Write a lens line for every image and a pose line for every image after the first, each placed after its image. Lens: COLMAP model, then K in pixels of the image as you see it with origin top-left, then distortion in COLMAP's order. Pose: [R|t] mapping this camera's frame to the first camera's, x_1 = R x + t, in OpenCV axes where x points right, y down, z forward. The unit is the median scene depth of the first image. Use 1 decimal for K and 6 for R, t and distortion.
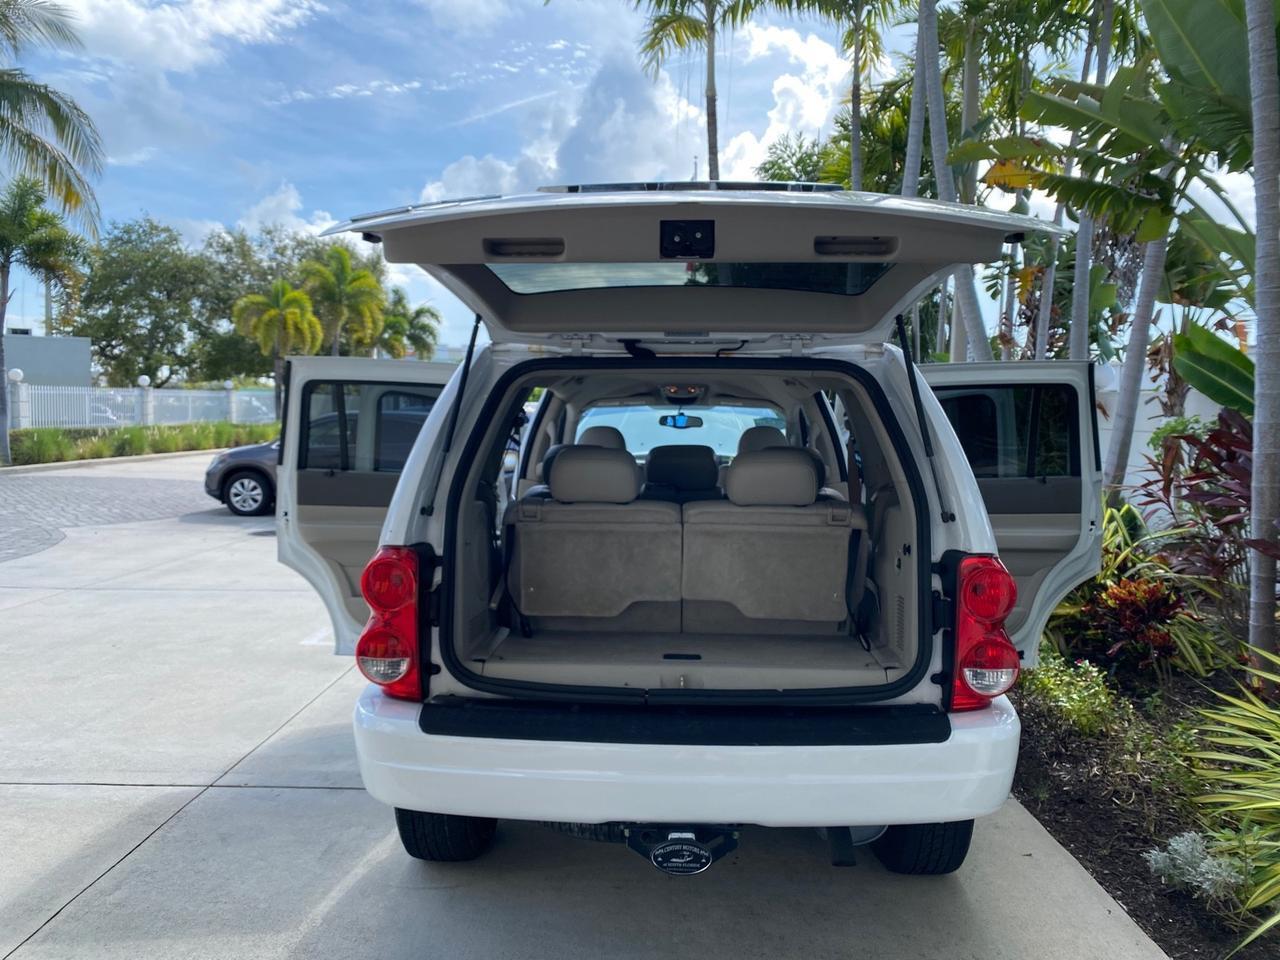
lens RADIAL K [[990.6, 0, 635.8], [0, 990.6, 483.5], [0, 0, 1]] dist [0.017169, -0.018837]
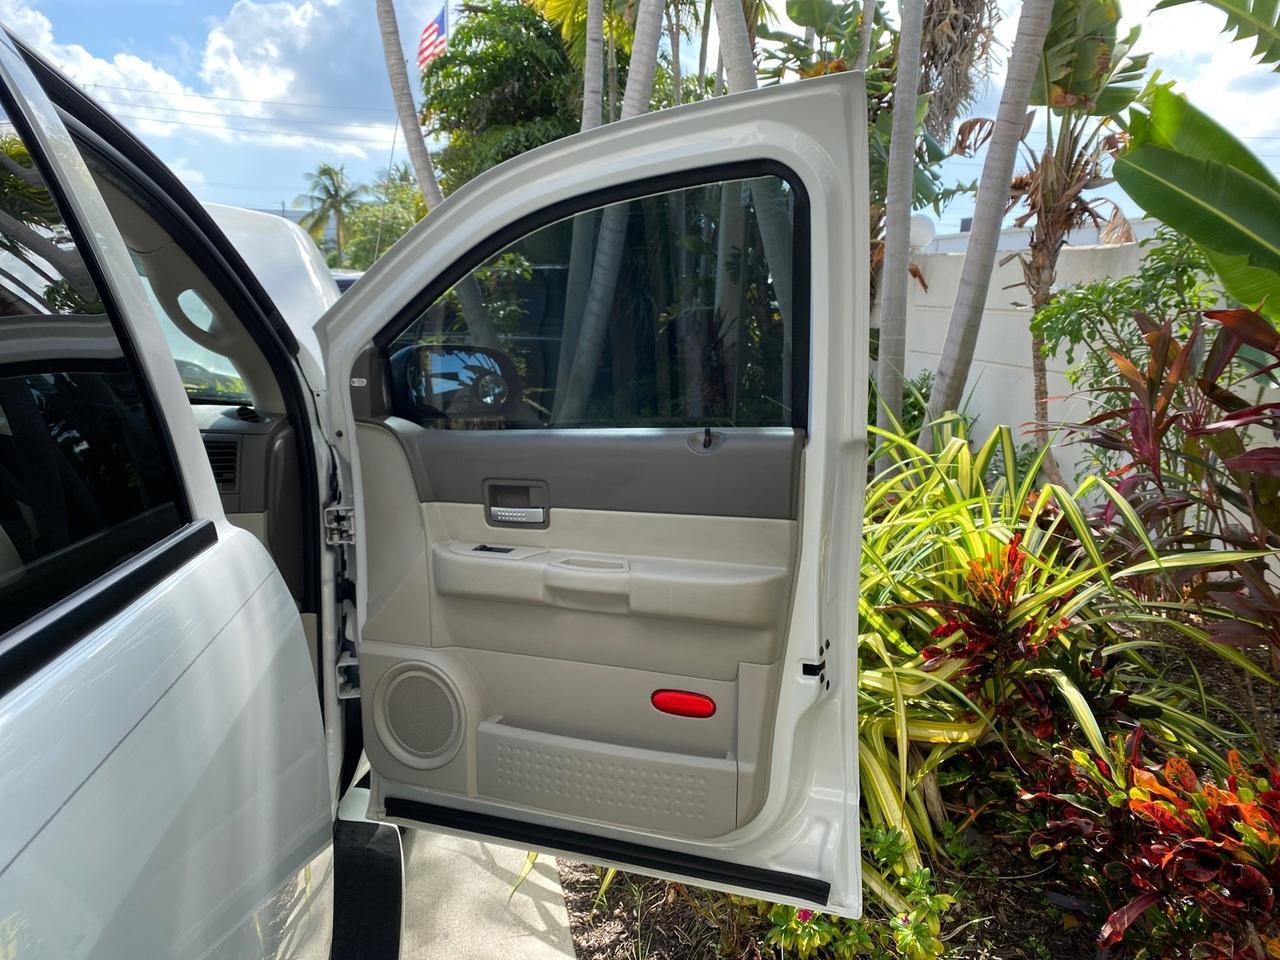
lens RADIAL K [[990.6, 0, 645.2], [0, 990.6, 461.6], [0, 0, 1]] dist [0.017169, -0.018837]
pose [[0.975414, -0.020244, 0.219450, 0.052831], [-0.001953, 0.994939, 0.100465, -0.006349], [-0.220373, -0.098423, 0.970437, 0.152075]]
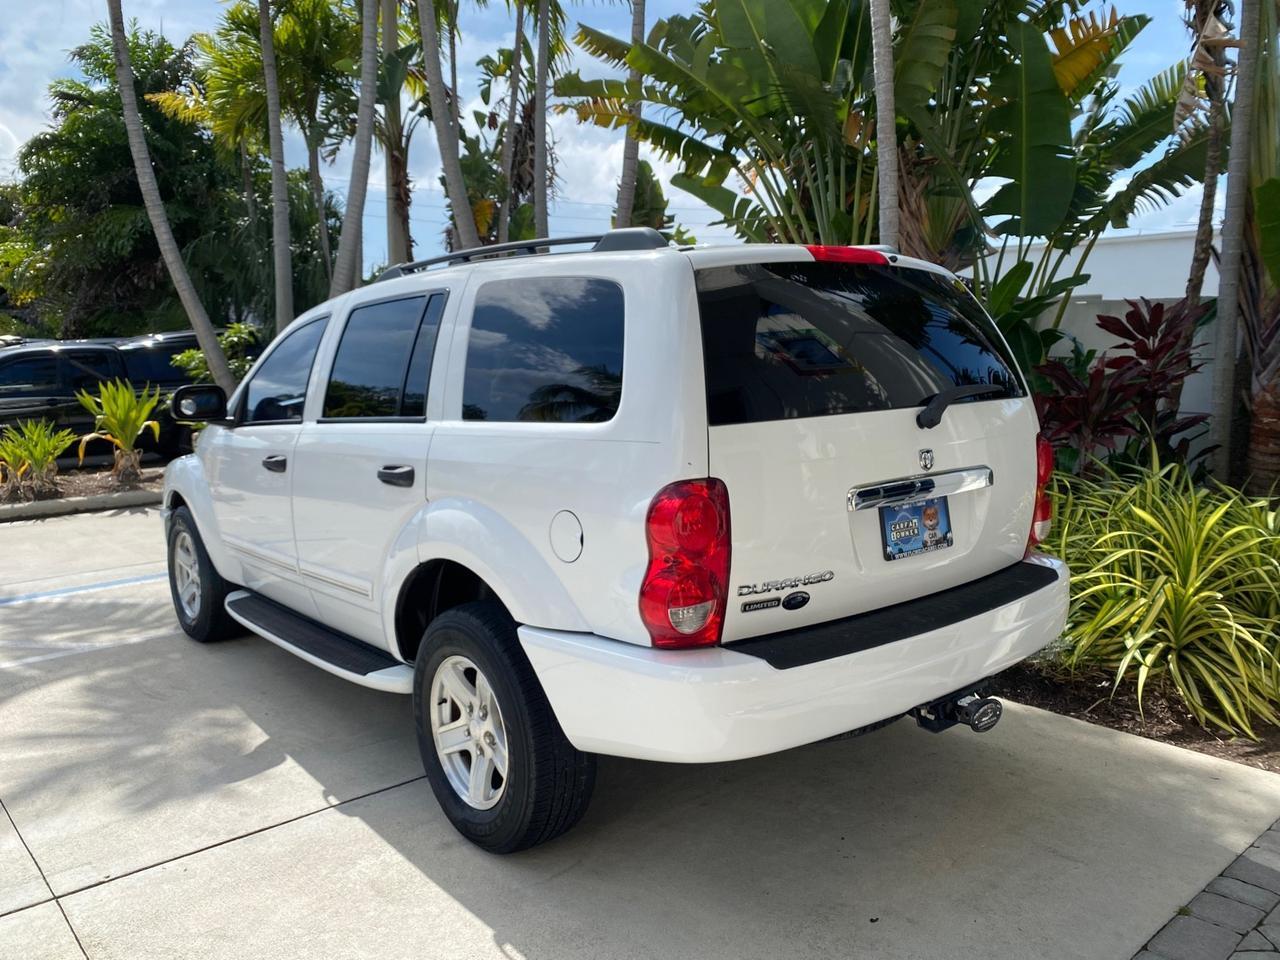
lens RADIAL K [[990.6, 0, 635.3], [0, 990.6, 484.7], [0, 0, 1]] dist [0.017169, -0.018837]
pose [[0.749103, -0.111350, 0.653028, -0.092673], [0.066046, 0.993414, 0.093628, -0.001857], [-0.659153, -0.027007, 0.751524, 0.039888]]
